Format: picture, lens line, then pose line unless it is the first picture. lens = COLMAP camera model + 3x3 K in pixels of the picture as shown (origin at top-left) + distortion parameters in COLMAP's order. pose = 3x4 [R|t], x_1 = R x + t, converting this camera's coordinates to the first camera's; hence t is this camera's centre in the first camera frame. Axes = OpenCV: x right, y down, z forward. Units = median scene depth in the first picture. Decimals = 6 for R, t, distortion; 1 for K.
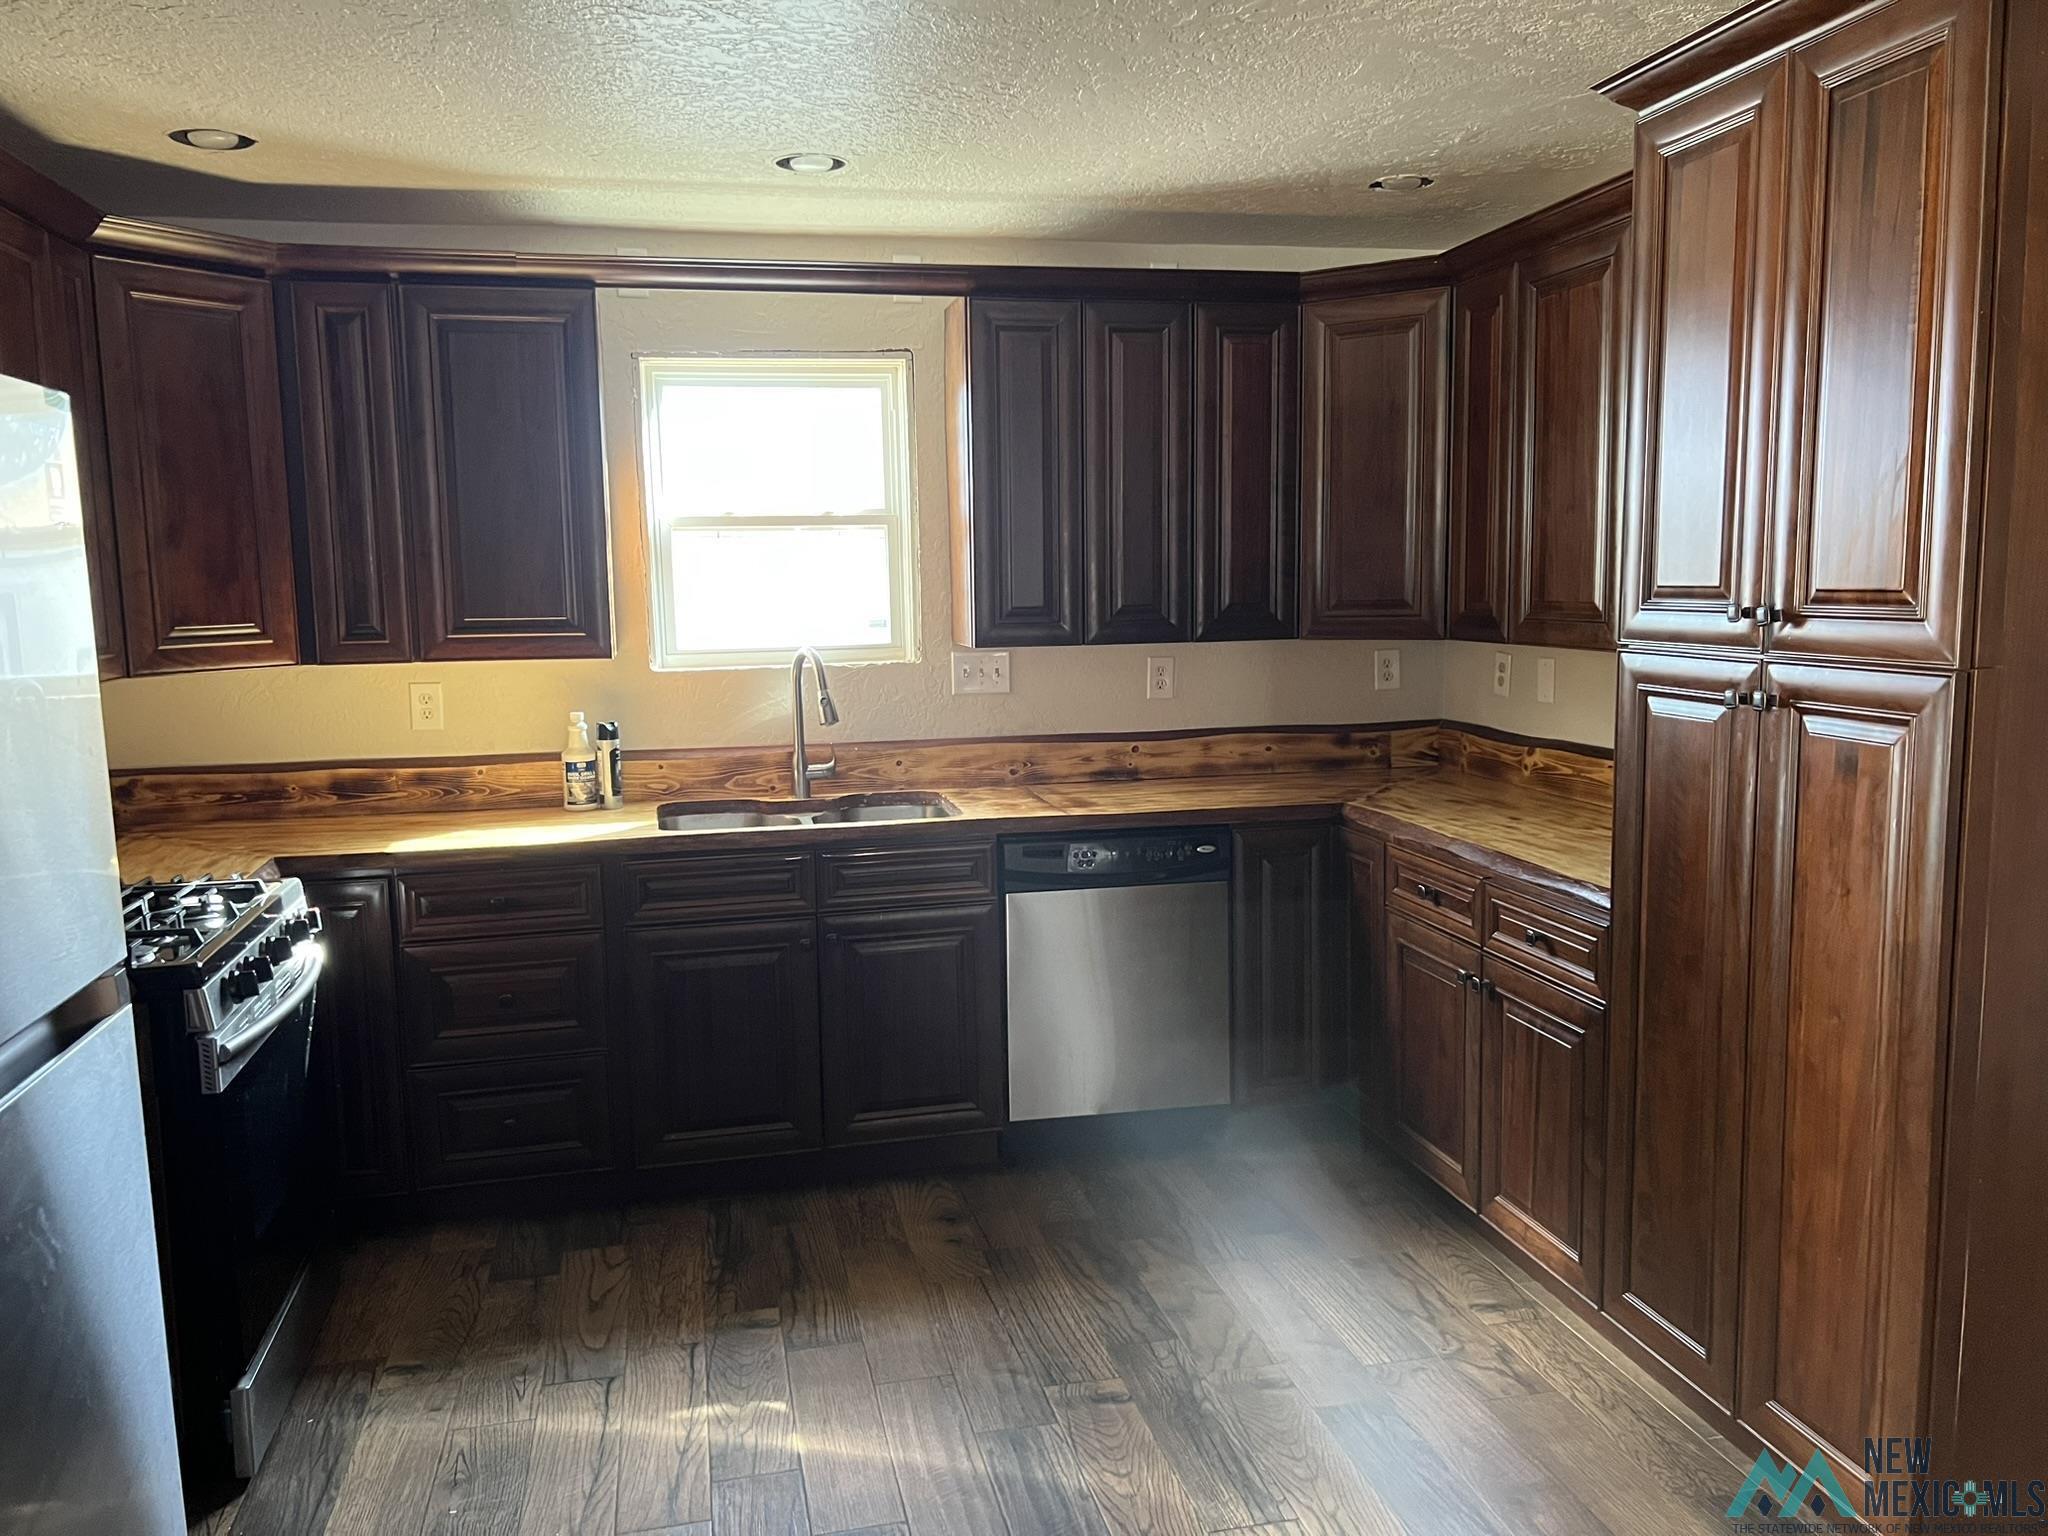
lens RADIAL K [[1540.5, 0, 1007.4], [0, 1540.5, 759.5], [0, 0, 1]] dist [0.064910, -0.071869]
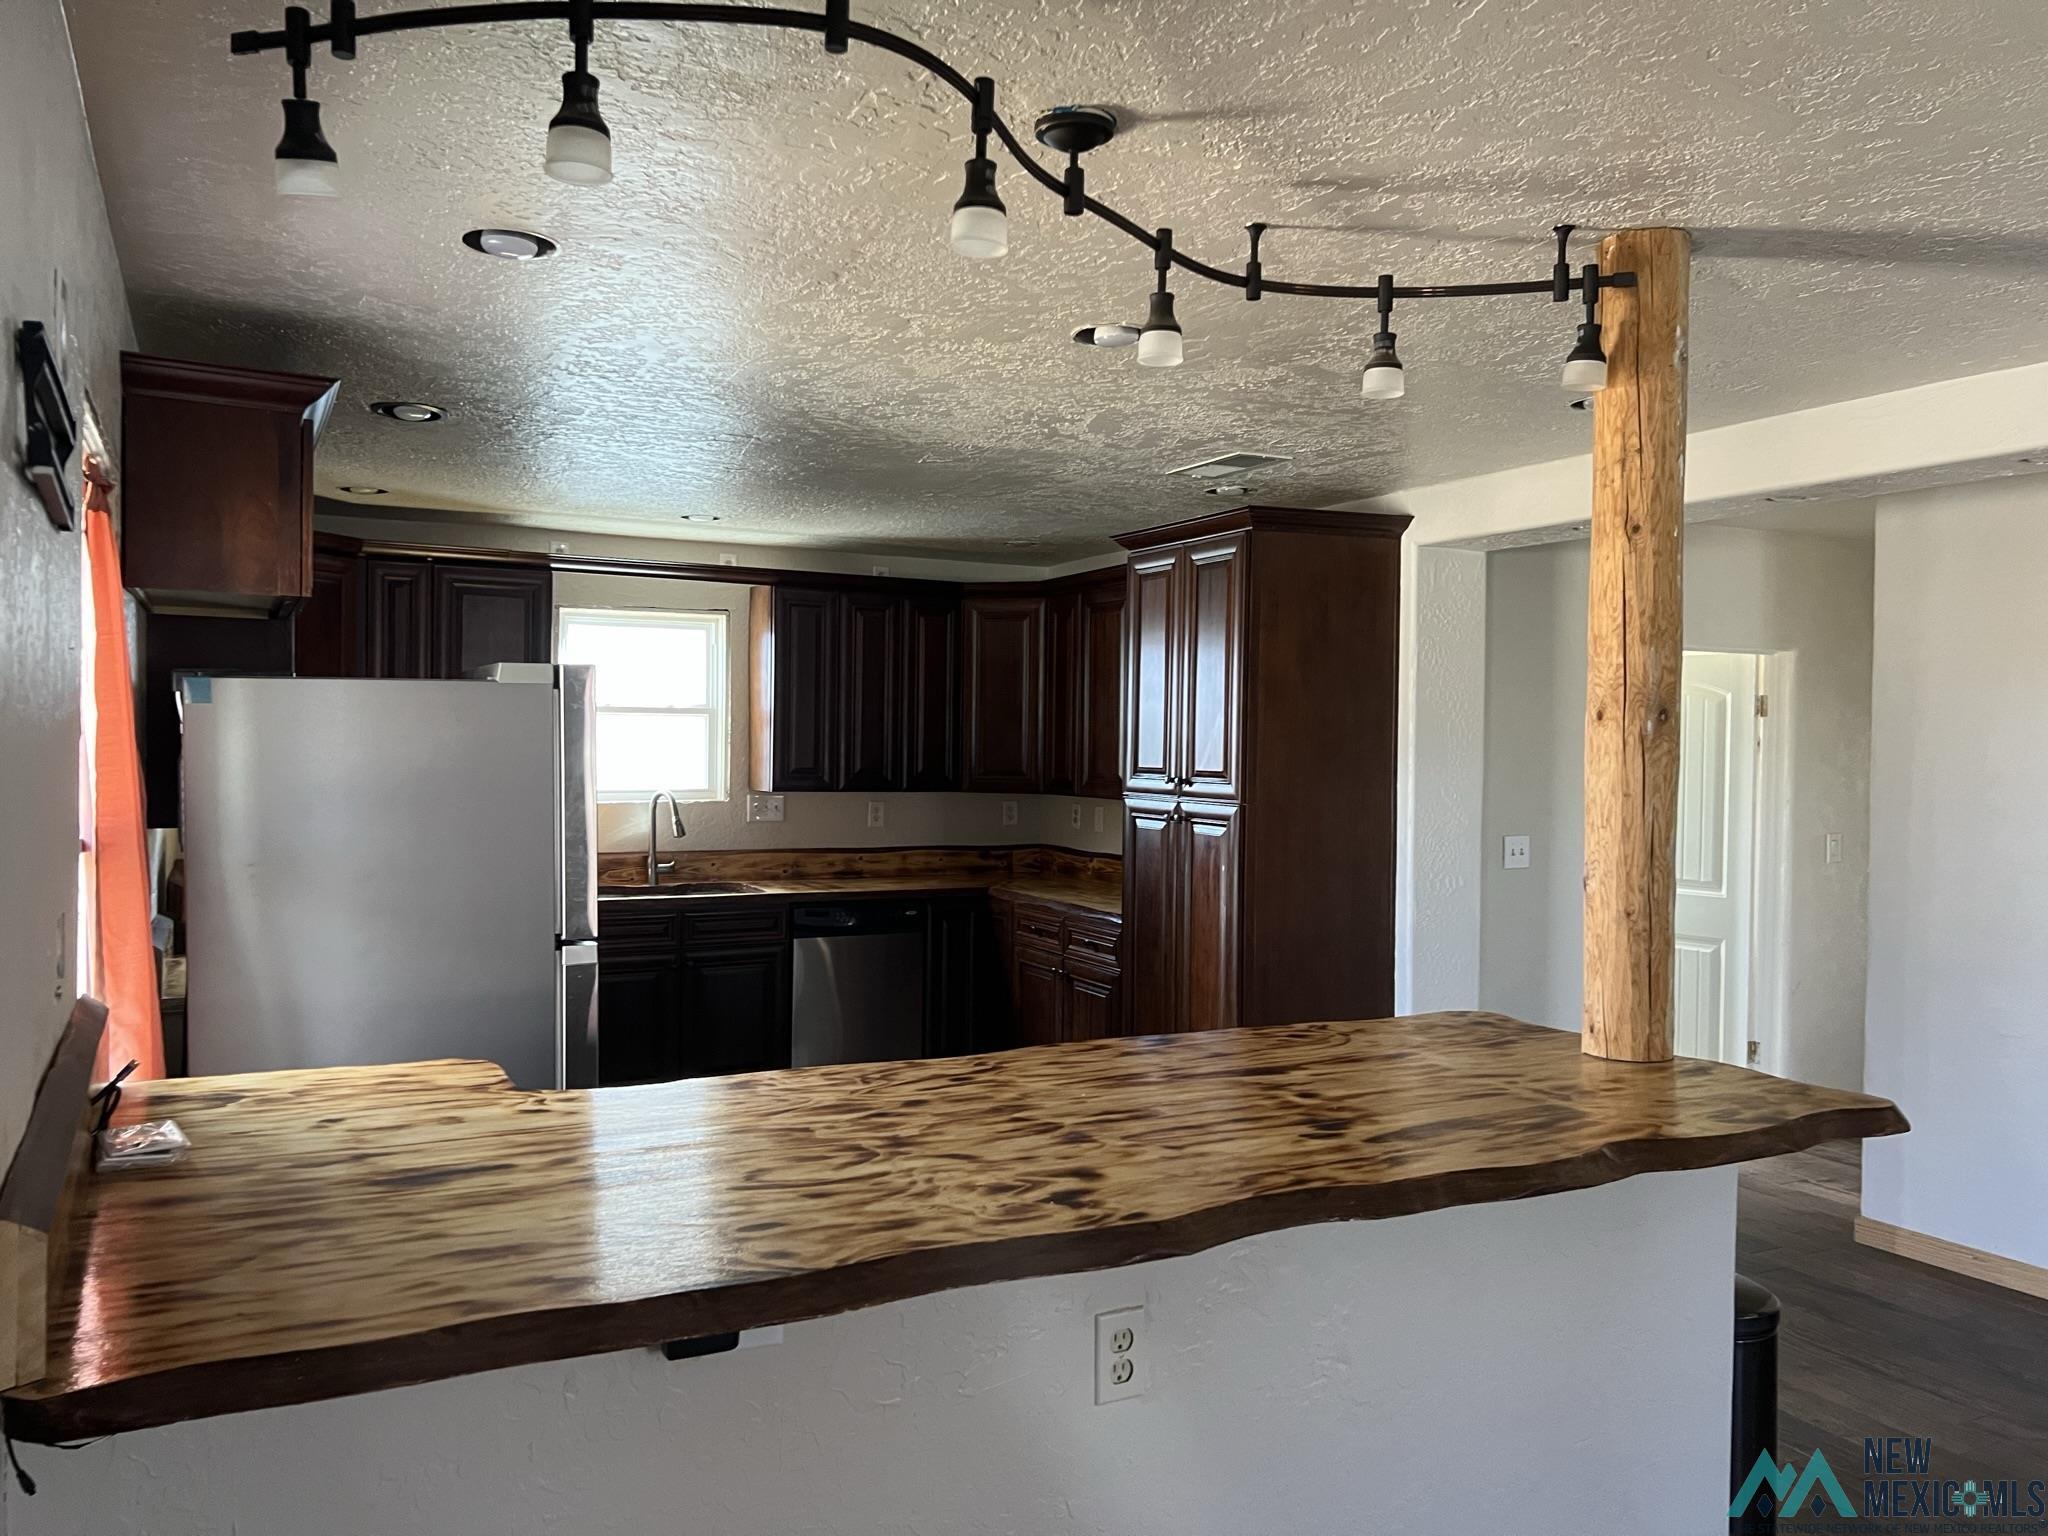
lens RADIAL K [[1540.5, 0, 1026.8], [0, 1540.5, 763.5], [0, 0, 1]] dist [0.064910, -0.071869]
pose [[0.964888, 0.028251, 0.261138, -0.210160], [-0.000511, 0.994399, -0.105688, 0.079066], [-0.262661, 0.101843, 0.959498, -0.731293]]
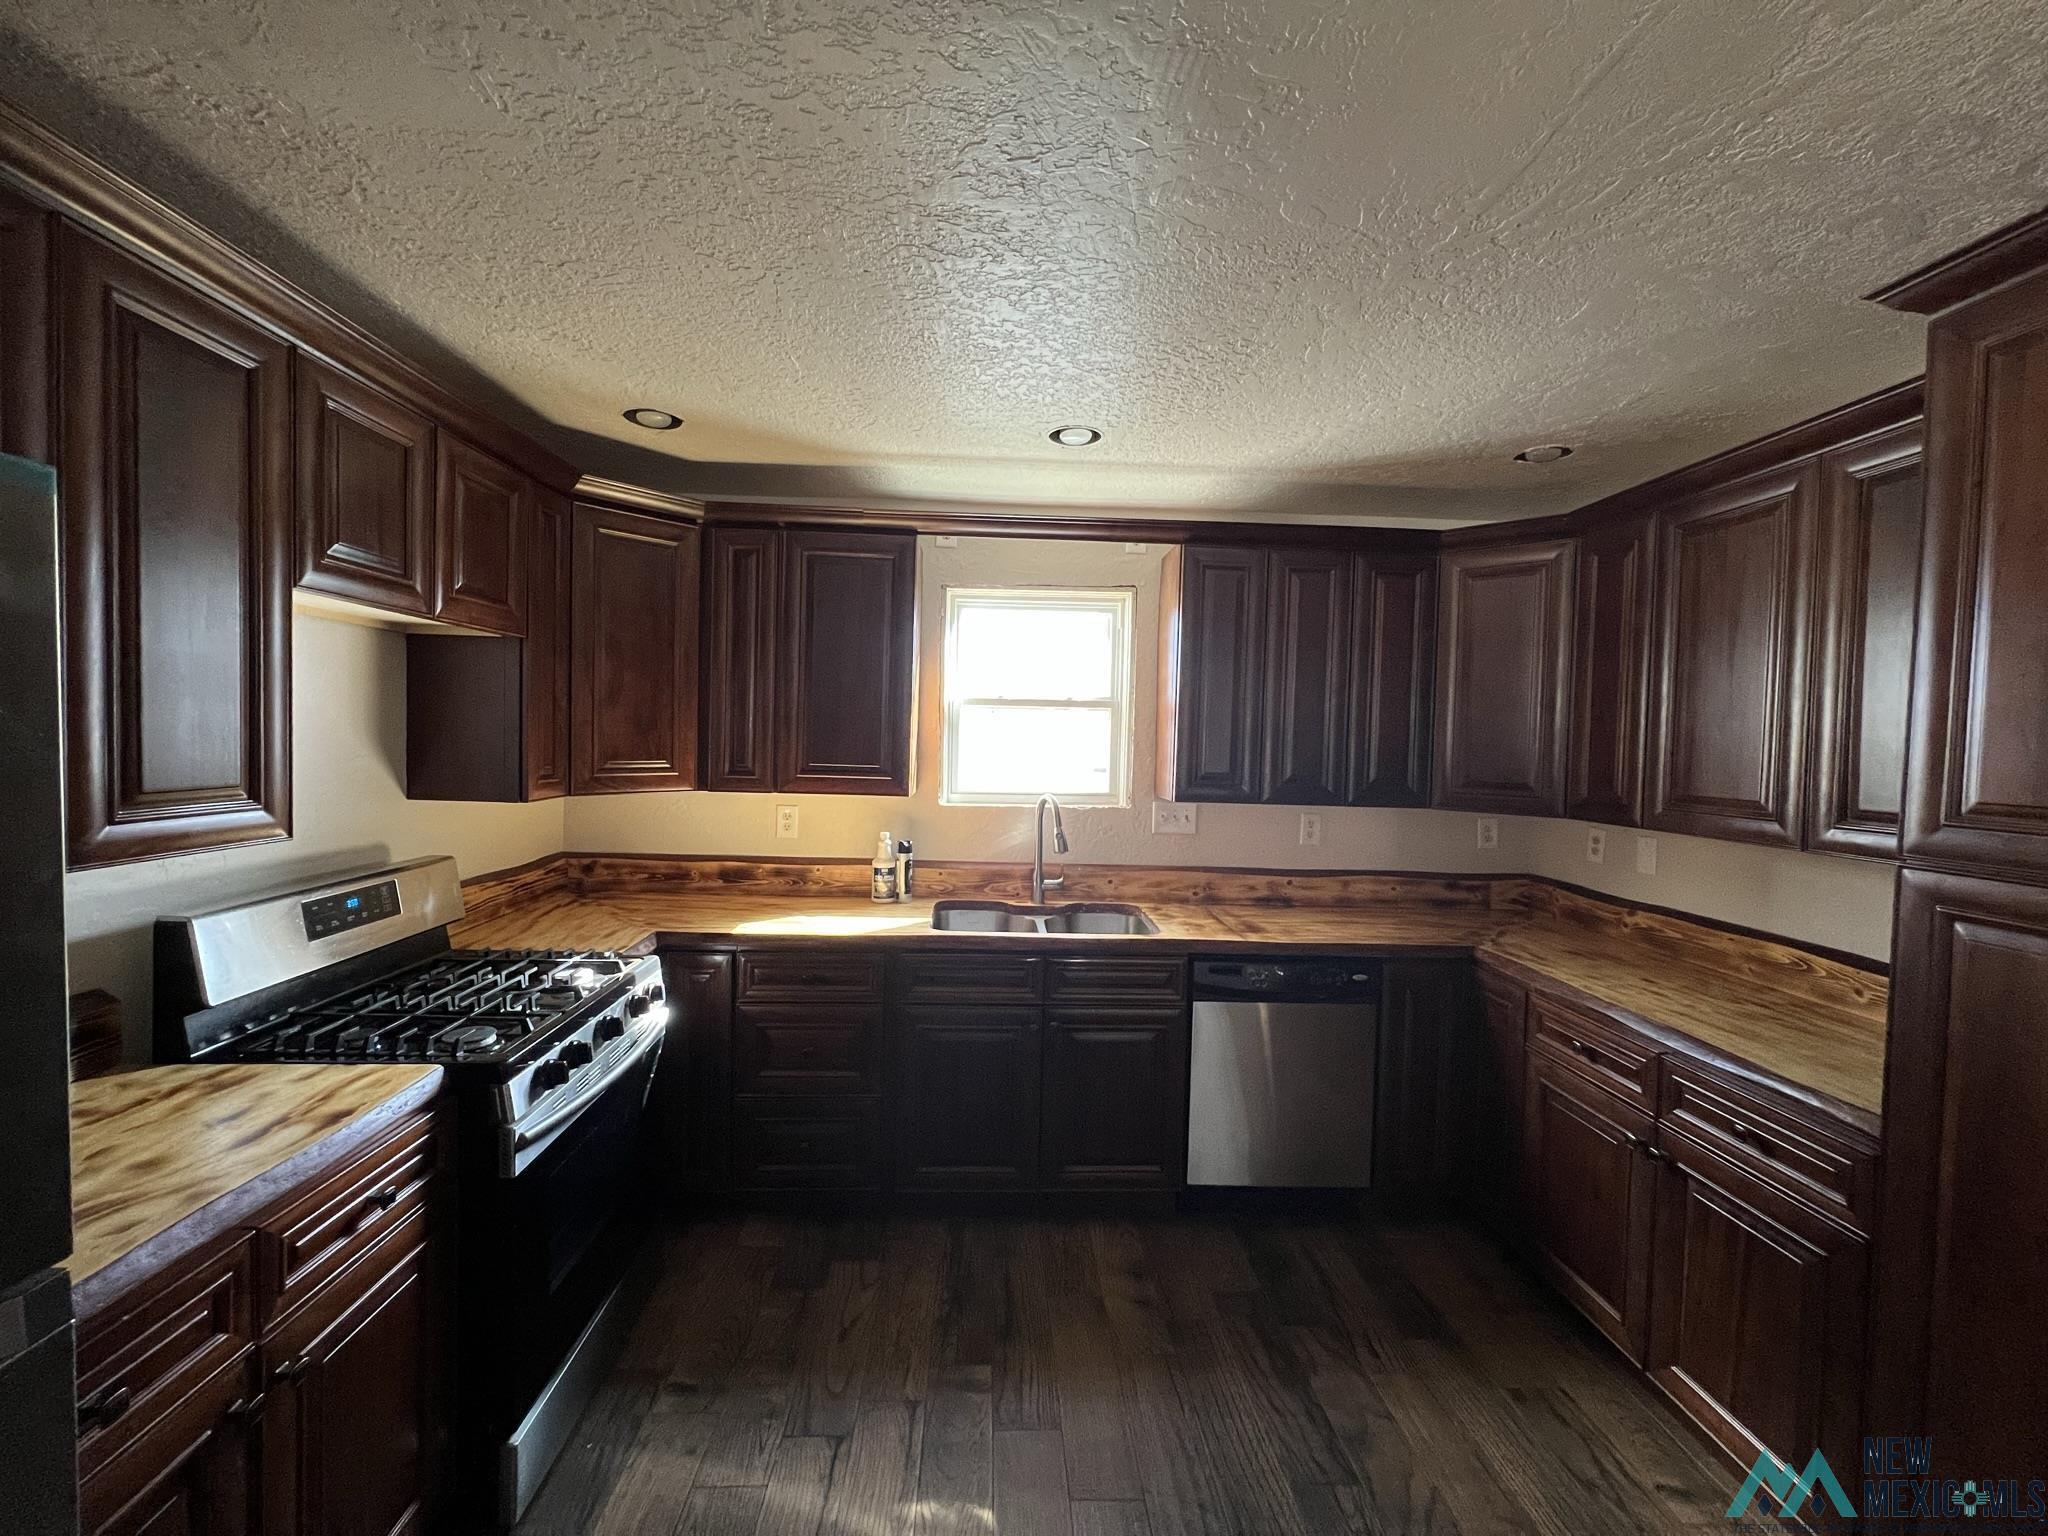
lens RADIAL K [[818.3, 0, 1016.3], [0, 818.3, 763.5], [0, 0, 1]] dist [-0.001516, 0.000693]
pose [[0.984200, 0.049267, -0.170068, -0.041124], [-0.064266, 0.994405, -0.083842, -0.041969], [0.164986, 0.093447, 0.981859, 0.315272]]
